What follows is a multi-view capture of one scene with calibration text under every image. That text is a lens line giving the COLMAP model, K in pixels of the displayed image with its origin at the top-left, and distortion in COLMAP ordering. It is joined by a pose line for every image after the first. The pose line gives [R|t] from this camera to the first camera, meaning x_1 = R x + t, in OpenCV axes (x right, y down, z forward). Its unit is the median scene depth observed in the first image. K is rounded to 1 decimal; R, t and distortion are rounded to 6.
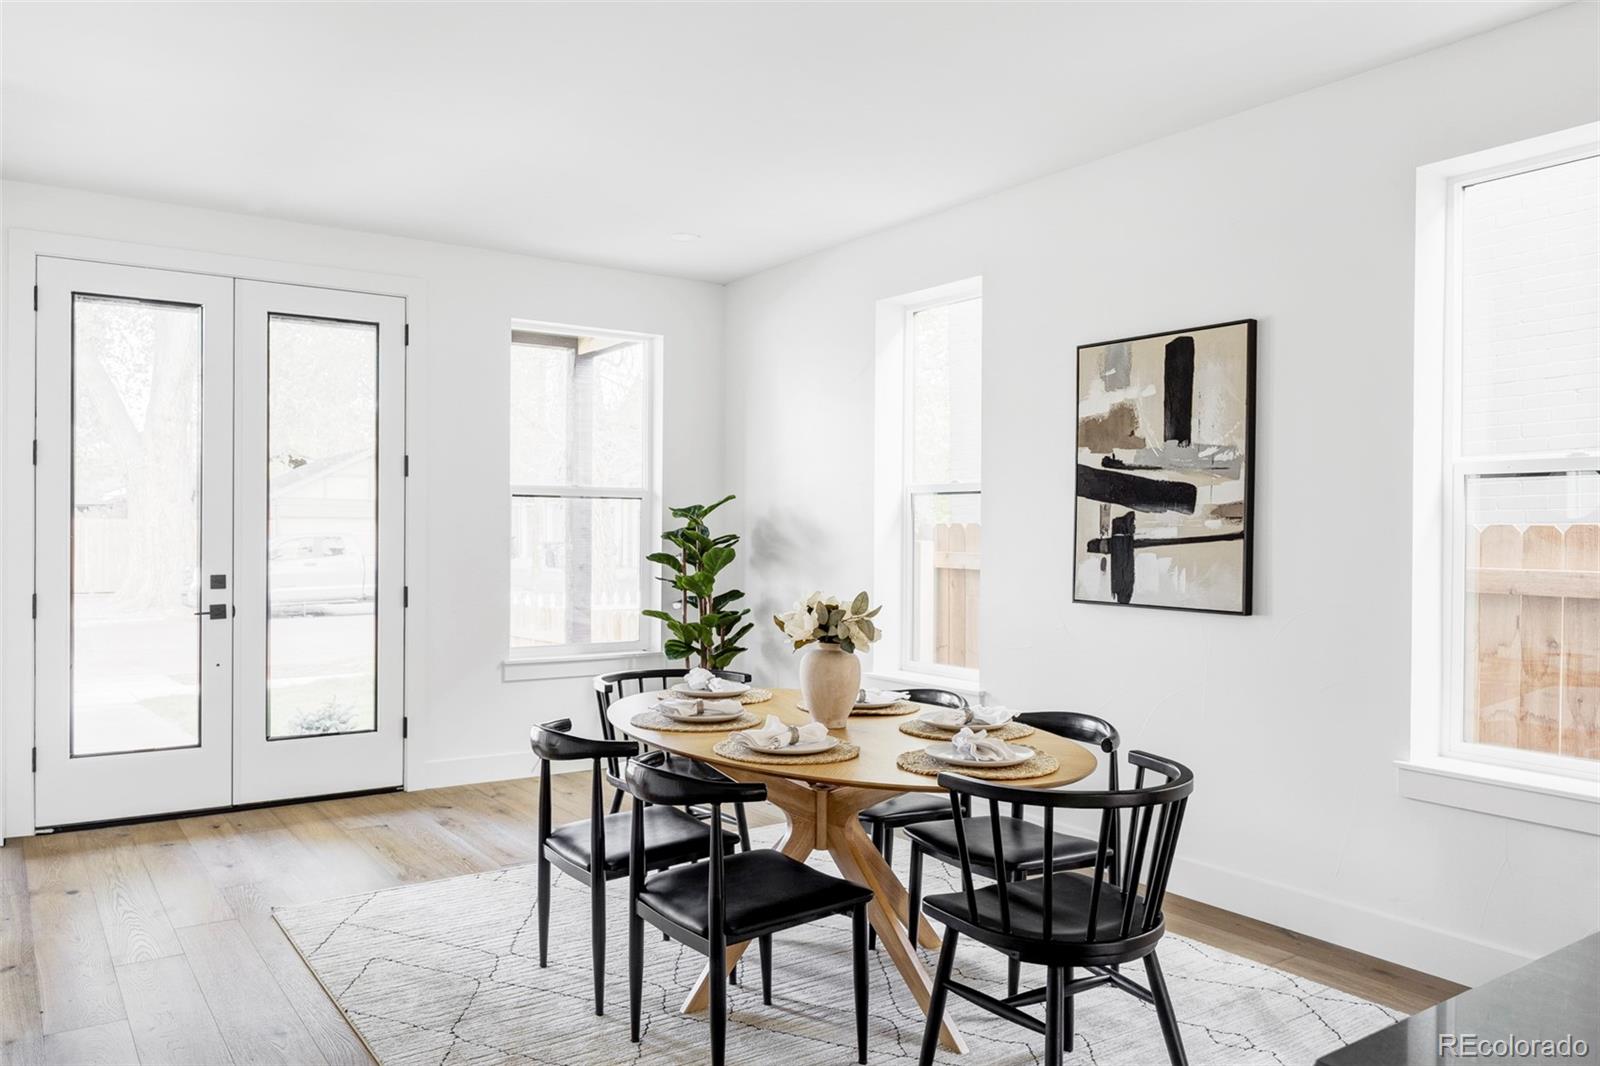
lens RADIAL K [[1148.1, 0, 800.0], [0, 1148.1, 533.0], [0, 0, 1]] dist [0.004739, 0.001171]
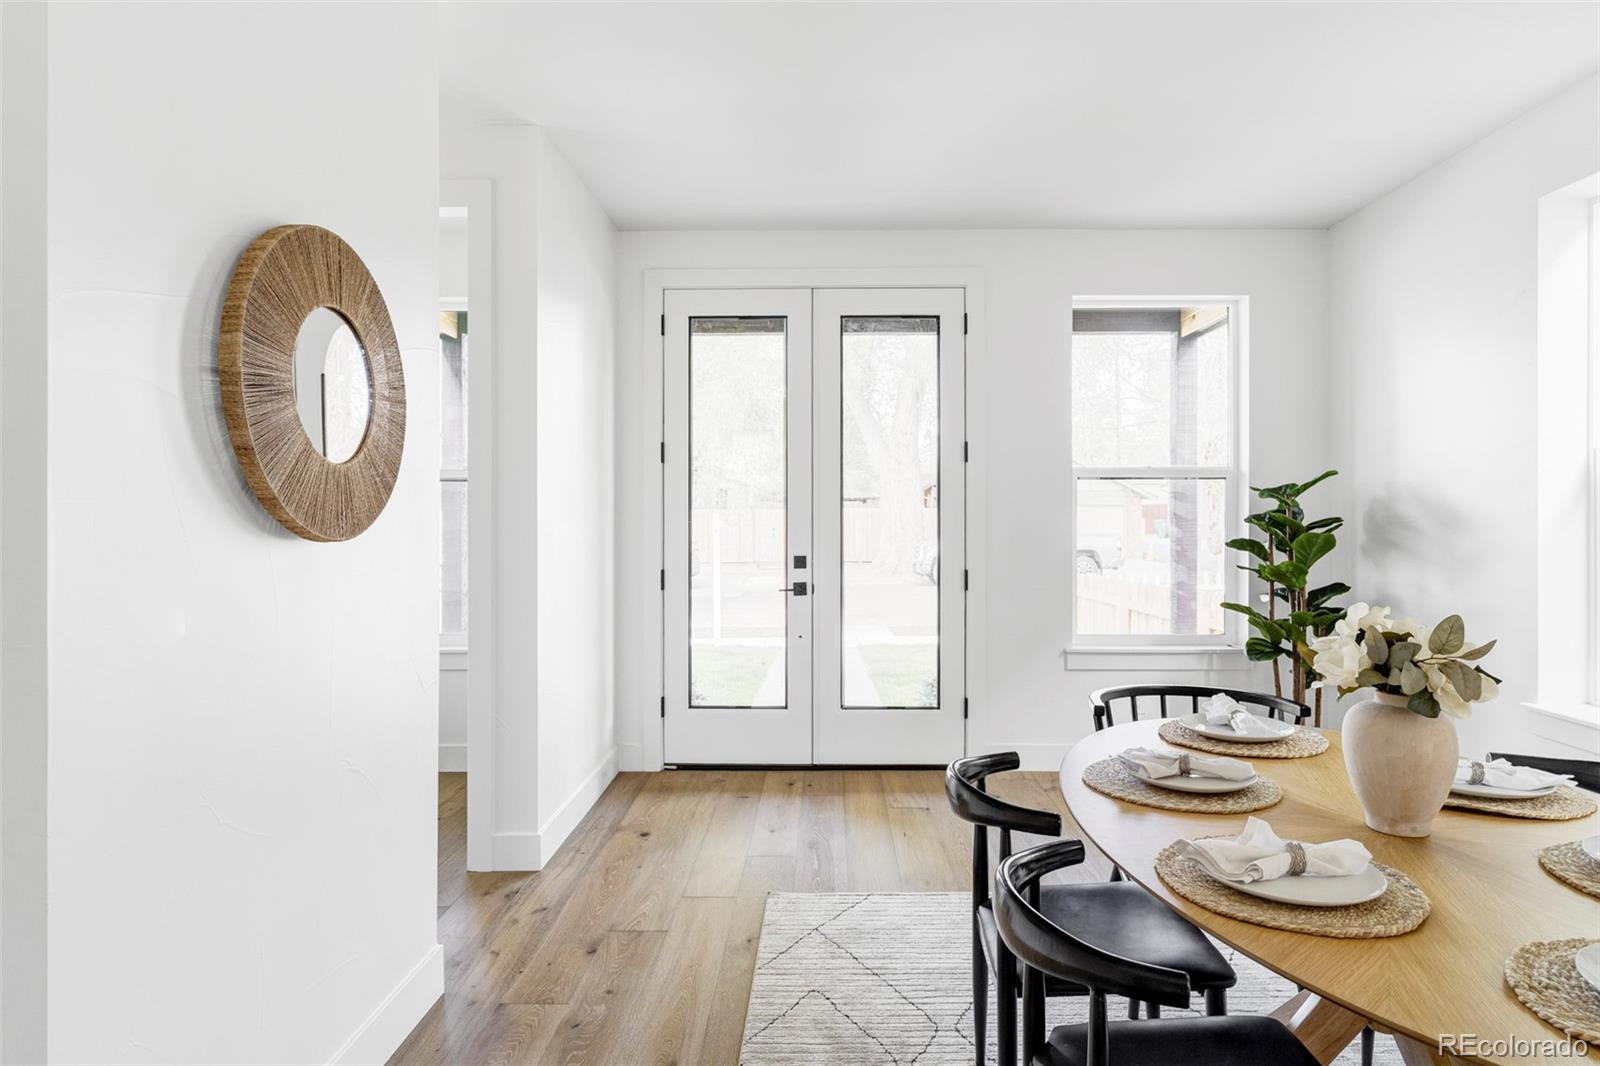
lens RADIAL K [[969.2, 0, 803.4], [0, 969.2, 514.6], [0, 0, 1]] dist [-0.000730, 0.002118]
pose [[0.818063, -0.007233, -0.575082, 0.053503], [0.005448, 0.999974, -0.004828, 0.001121], [0.575102, 0.000816, 0.818081, 0.325862]]
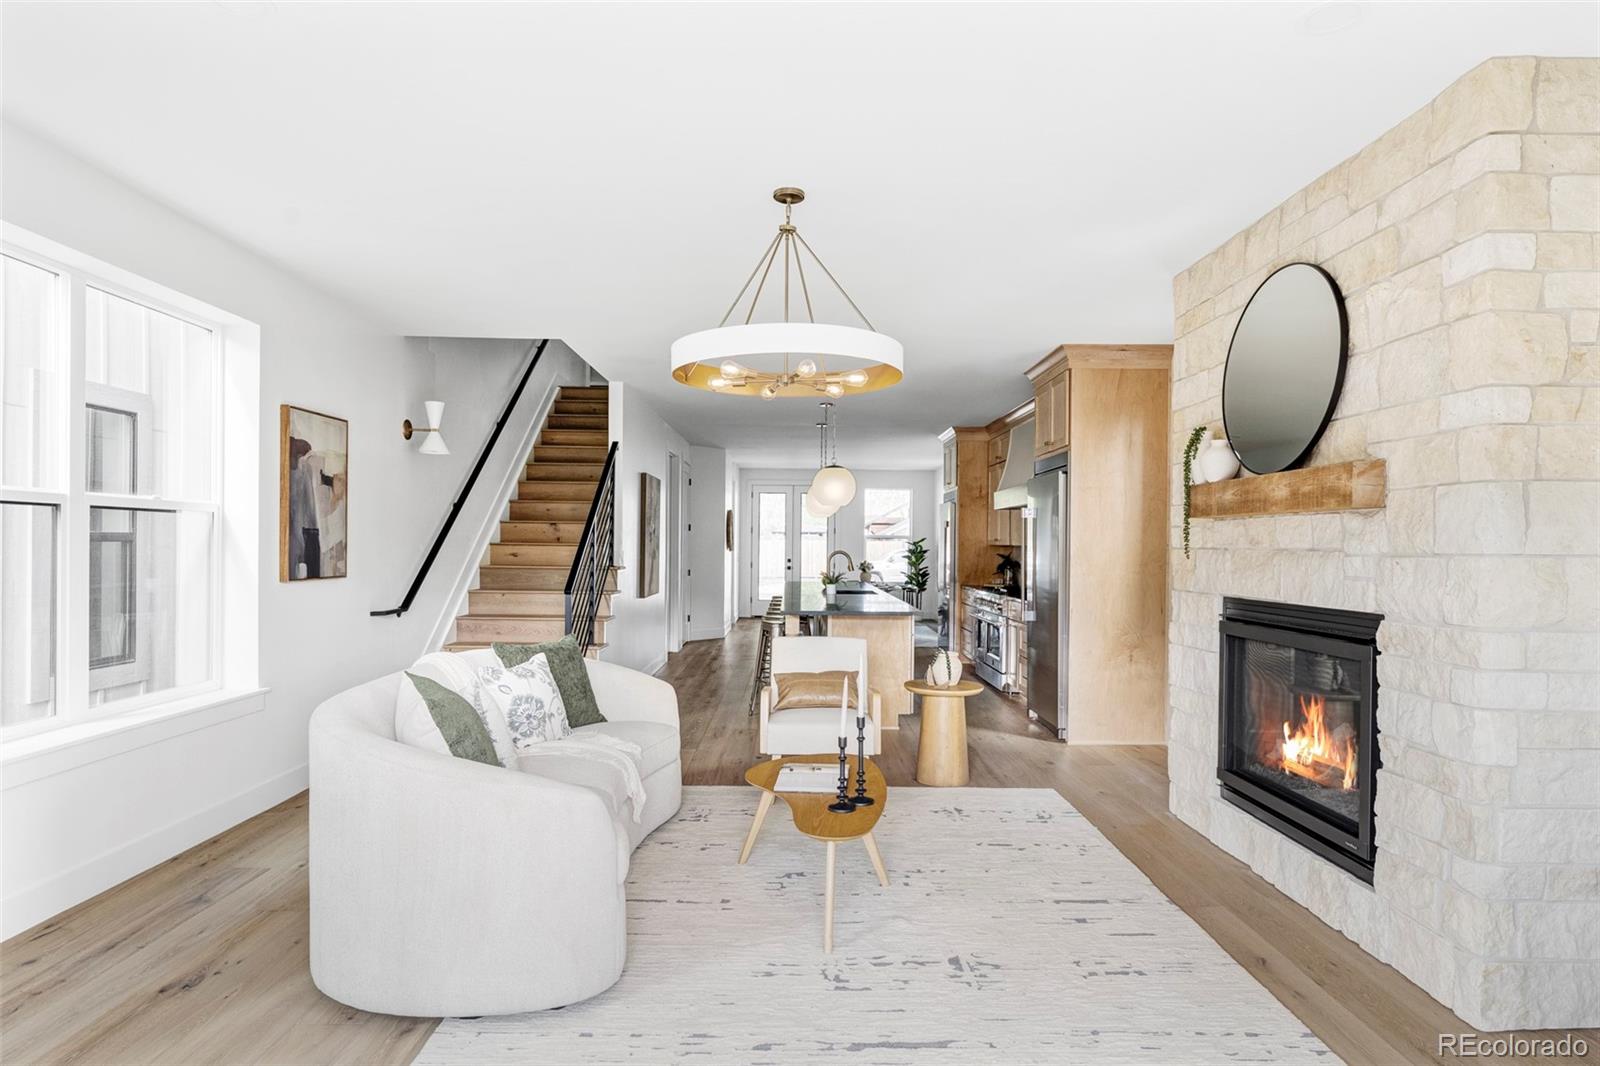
lens RADIAL K [[929.4, 0, 800.0], [0, 929.4, 533.0], [0, 0, 1]] dist [-0.000184, -0.000048]
pose [[0.823830, -0.015507, -0.566625, 2.073373], [0.007396, 0.999835, -0.016610, -0.010139], [0.566789, 0.009494, 0.823808, -2.587255]]
